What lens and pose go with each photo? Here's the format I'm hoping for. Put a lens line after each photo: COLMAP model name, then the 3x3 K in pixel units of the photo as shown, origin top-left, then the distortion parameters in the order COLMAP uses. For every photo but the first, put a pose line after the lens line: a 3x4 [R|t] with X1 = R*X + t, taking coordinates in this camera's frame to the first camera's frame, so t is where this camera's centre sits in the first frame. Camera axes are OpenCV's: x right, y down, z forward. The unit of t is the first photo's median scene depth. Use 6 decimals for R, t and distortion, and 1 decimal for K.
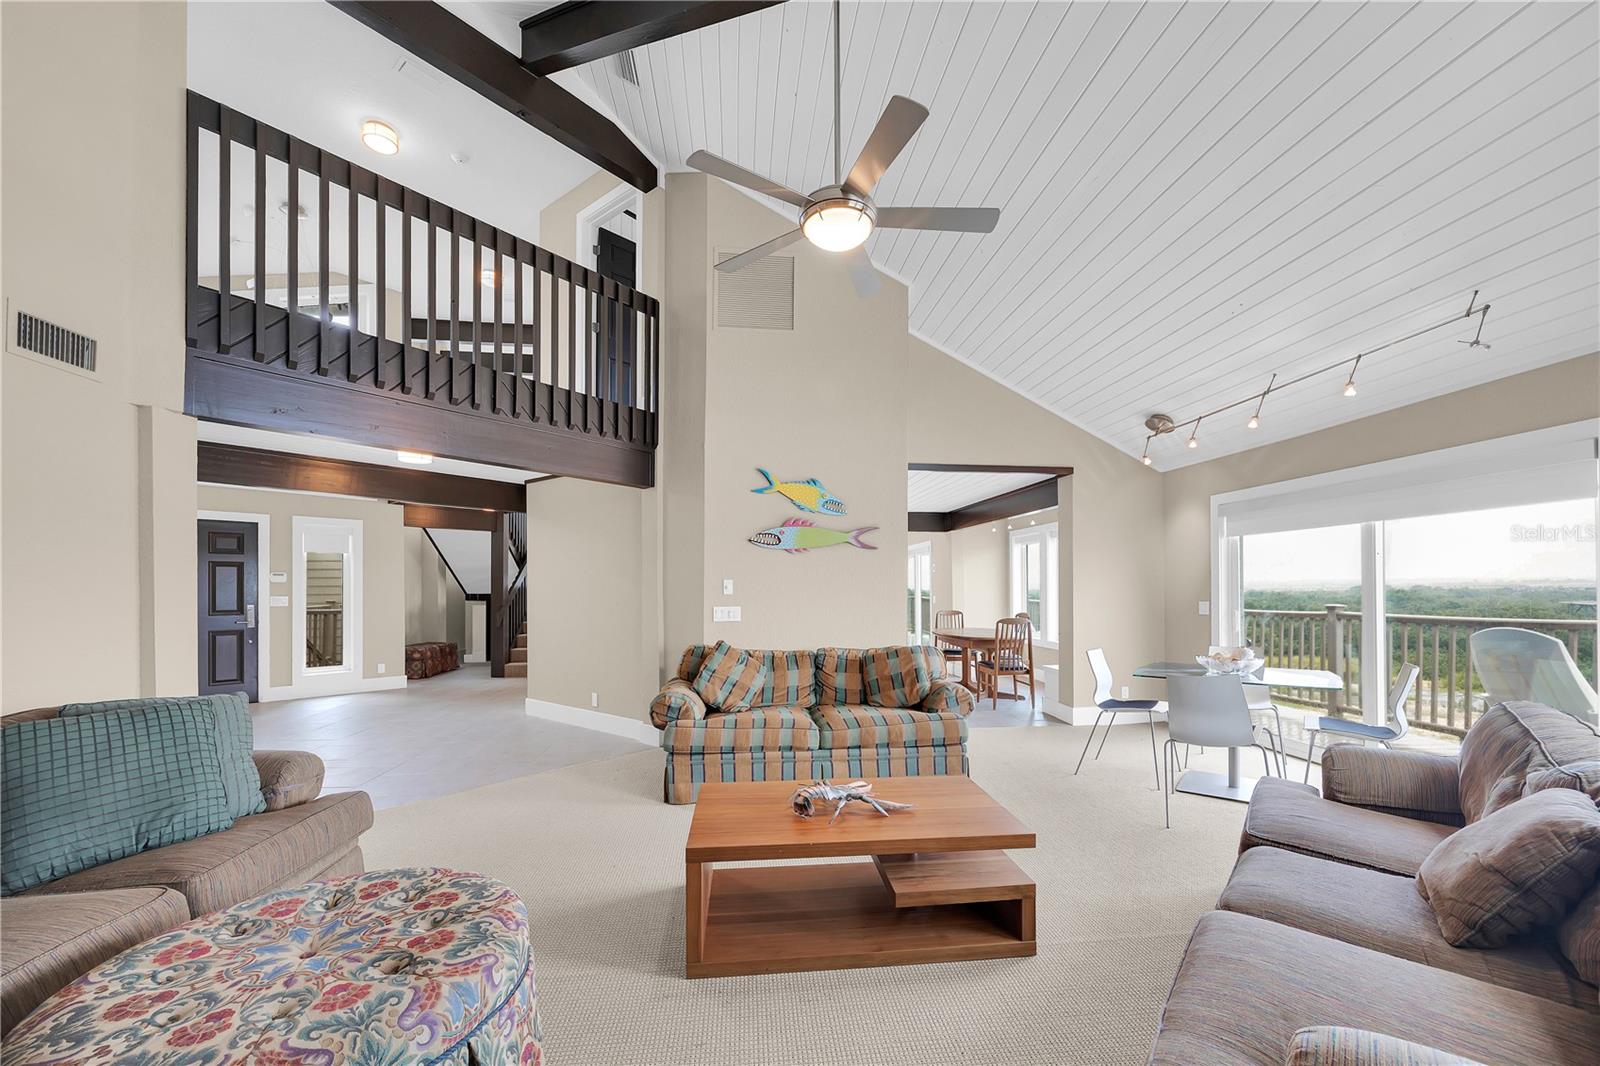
lens RADIAL K [[614.1, 0, 816.1], [0, 614.1, 582.6], [0, 0, 1]] dist [0.000568, 0.000081]
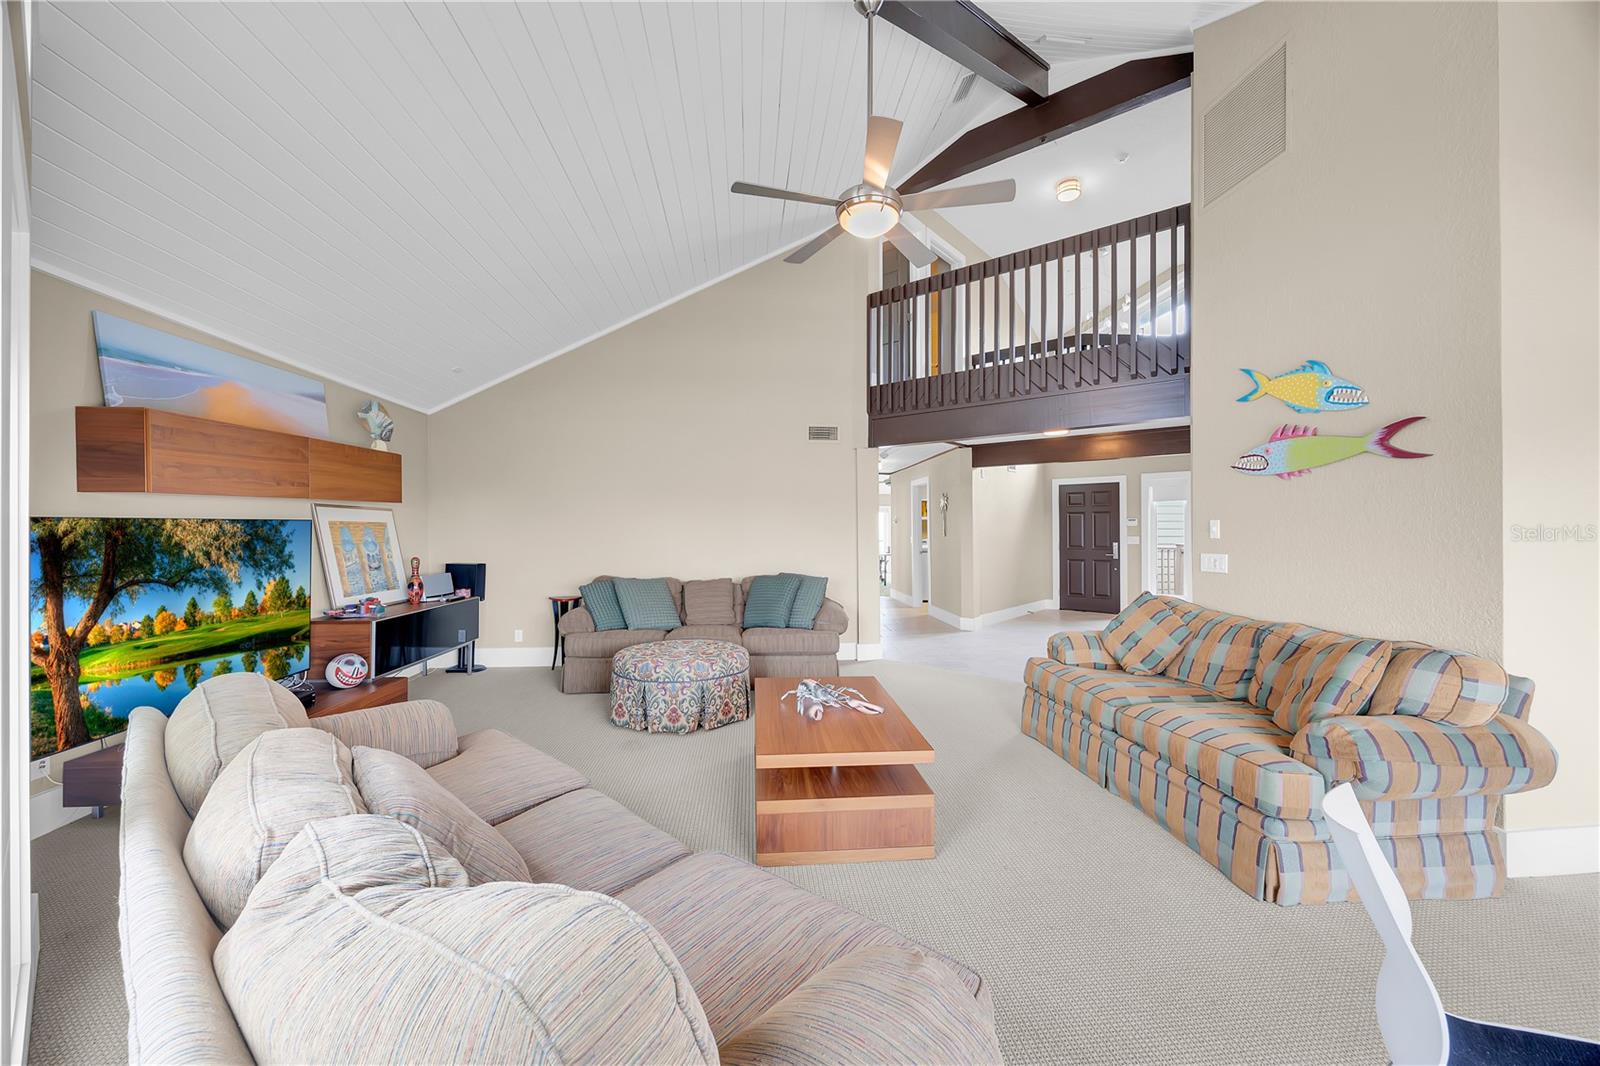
lens RADIAL K [[614.1, 0, 801.8], [0, 614.1, 533.1], [0, 0, 1]] dist [0.000568, 0.000081]
pose [[-0.023228, 0.005273, -0.999716, 0.655117], [0.005699, 0.999971, 0.005142, 0.005730], [0.999714, -0.005578, -0.023257, 0.479303]]
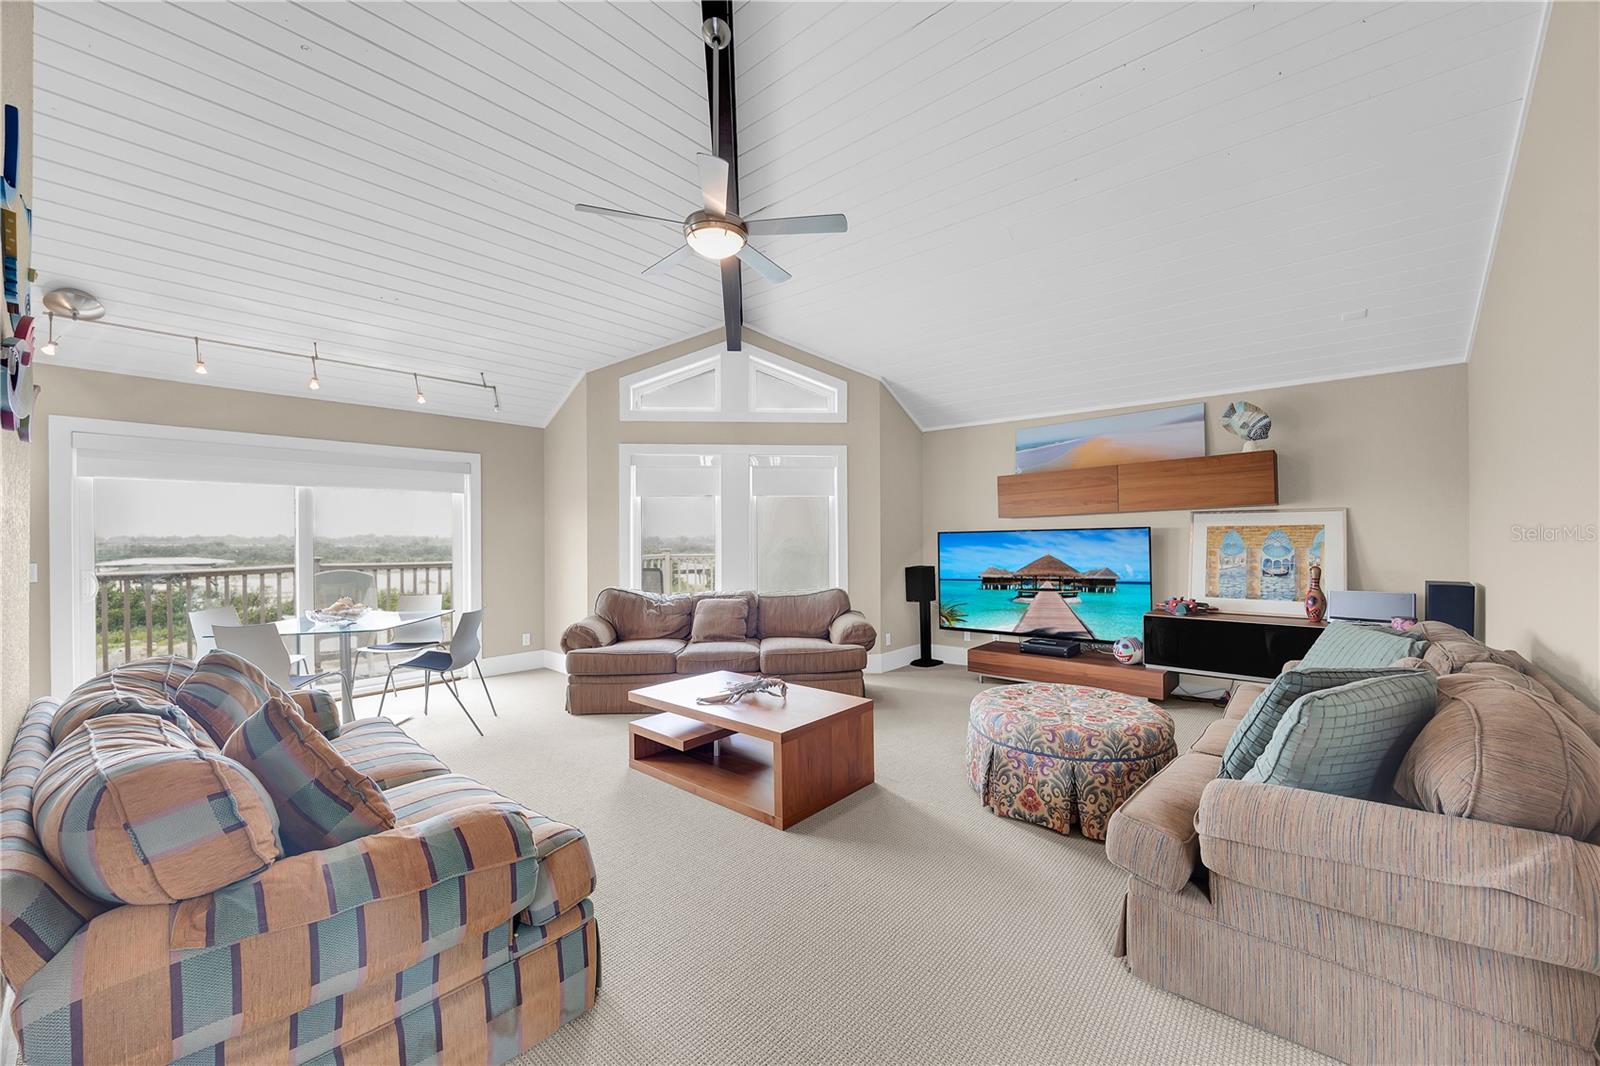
lens RADIAL K [[614.1, 0, 810.6], [0, 614.1, 536.7], [0, 0, 1]] dist [0.000568, 0.000081]
pose [[-0.683935, 0.008249, 0.729496, -0.525022], [0.004913, 0.999965, -0.006701, 0.009005], [-0.729527, -0.000999, -0.683952, 0.915034]]
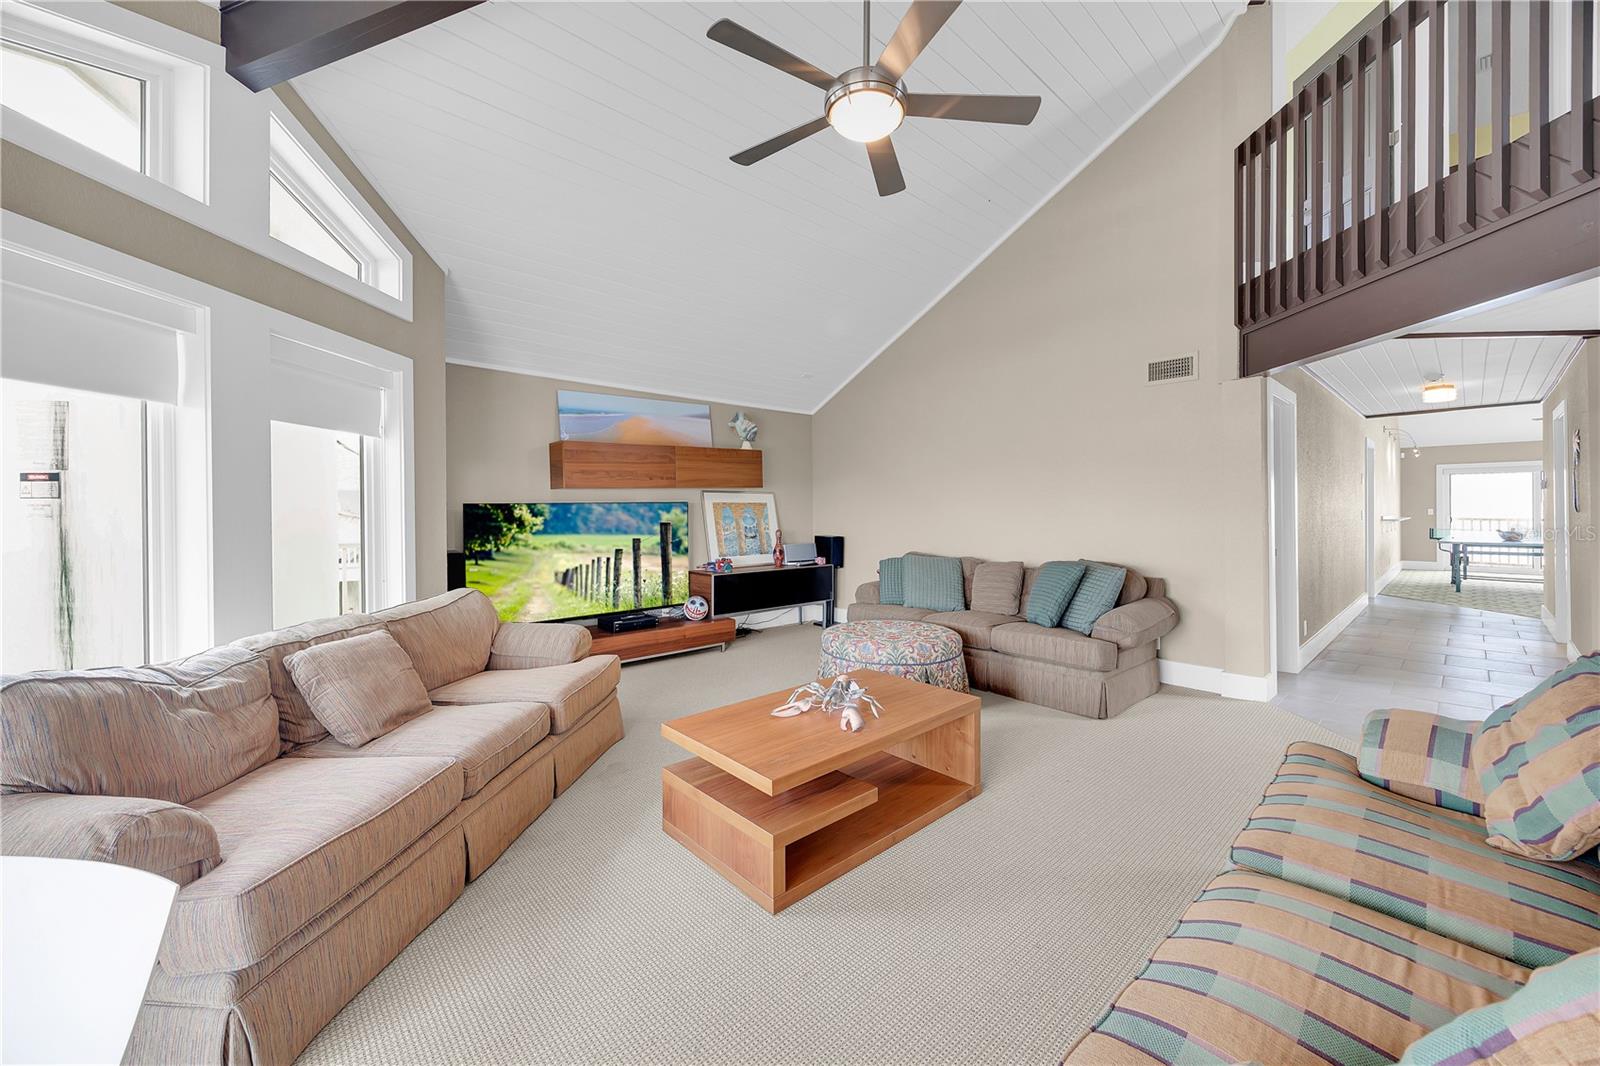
lens RADIAL K [[614.1, 0, 798.8], [0, 614.1, 519.0], [0, 0, 1]] dist [0.000568, 0.000081]
pose [[-0.813496, 0.015276, -0.581370, 0.365217], [0.012175, 0.999883, 0.009237, 0.013412], [0.581443, 0.000436, -0.813587, 0.911145]]
